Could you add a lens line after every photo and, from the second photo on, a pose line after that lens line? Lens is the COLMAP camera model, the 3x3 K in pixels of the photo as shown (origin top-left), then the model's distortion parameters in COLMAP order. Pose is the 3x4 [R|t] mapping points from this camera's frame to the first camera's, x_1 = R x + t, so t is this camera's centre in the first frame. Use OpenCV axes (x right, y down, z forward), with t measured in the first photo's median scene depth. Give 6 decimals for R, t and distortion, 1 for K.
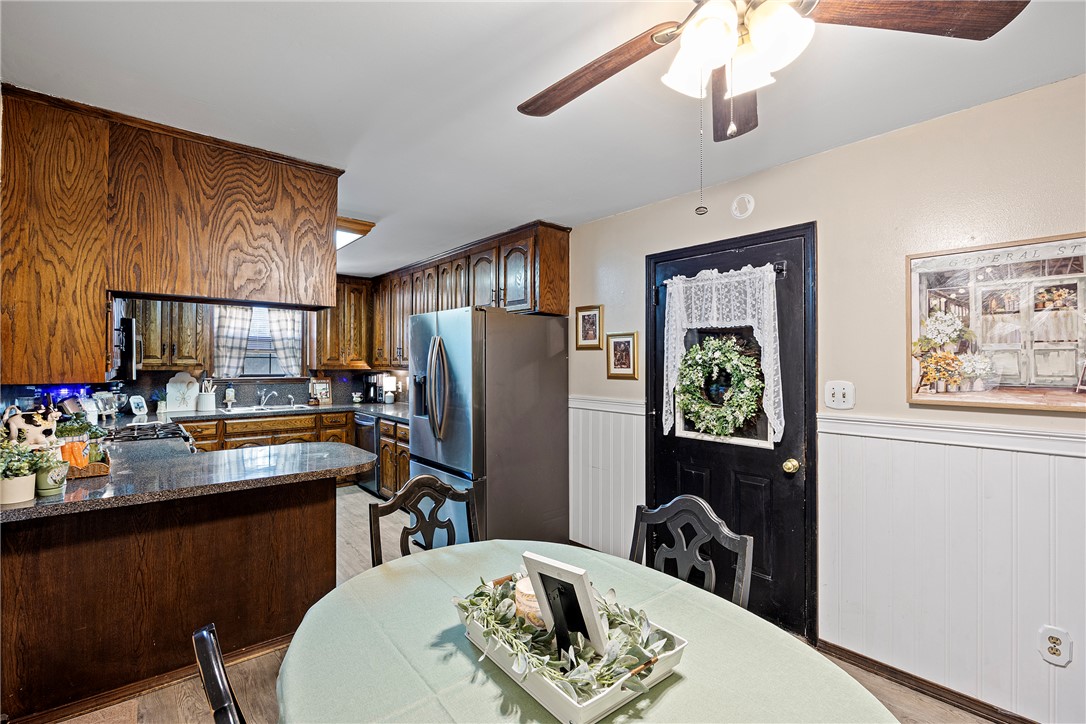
lens RADIAL K [[481.0, 0, 548.3], [0, 481.0, 358.8], [0, 0, 1]] dist [-0.015659, -0.000456]
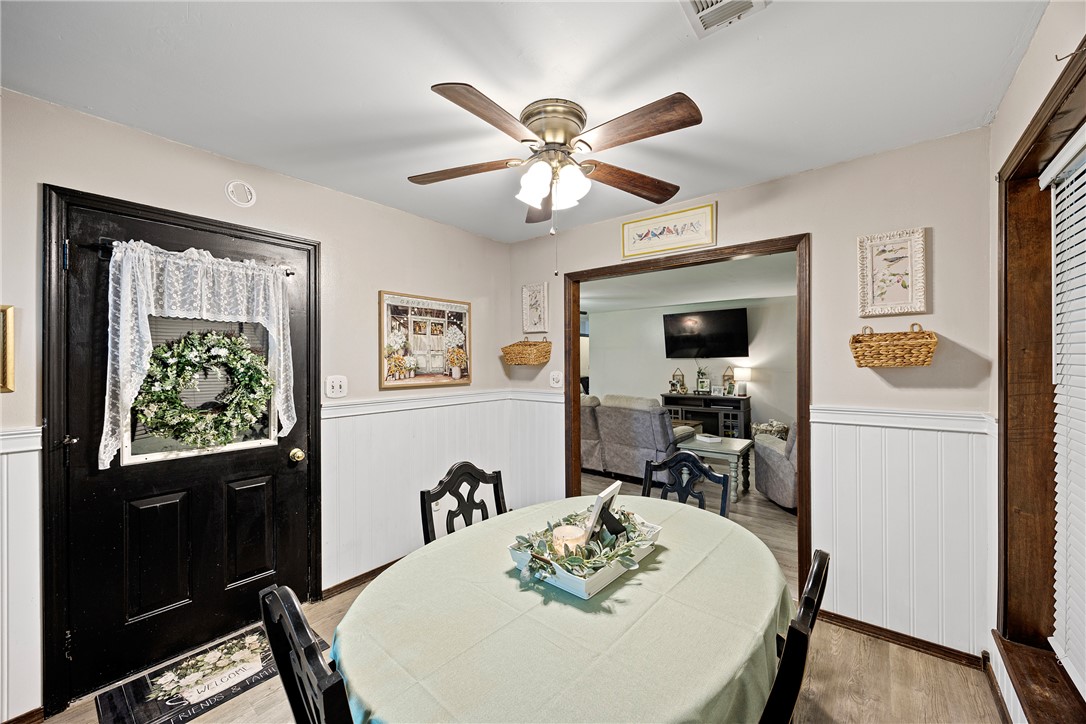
lens RADIAL K [[416.1, 0, 544.9], [0, 416.1, 362.2], [0, 0, 1]] dist [-0.003097, 0.000711]
pose [[-0.179875, -0.000342, 0.983689, -0.283059], [-0.004631, 0.999989, -0.000499, 0.004191], [-0.983679, -0.004645, -0.179875, 0.321945]]
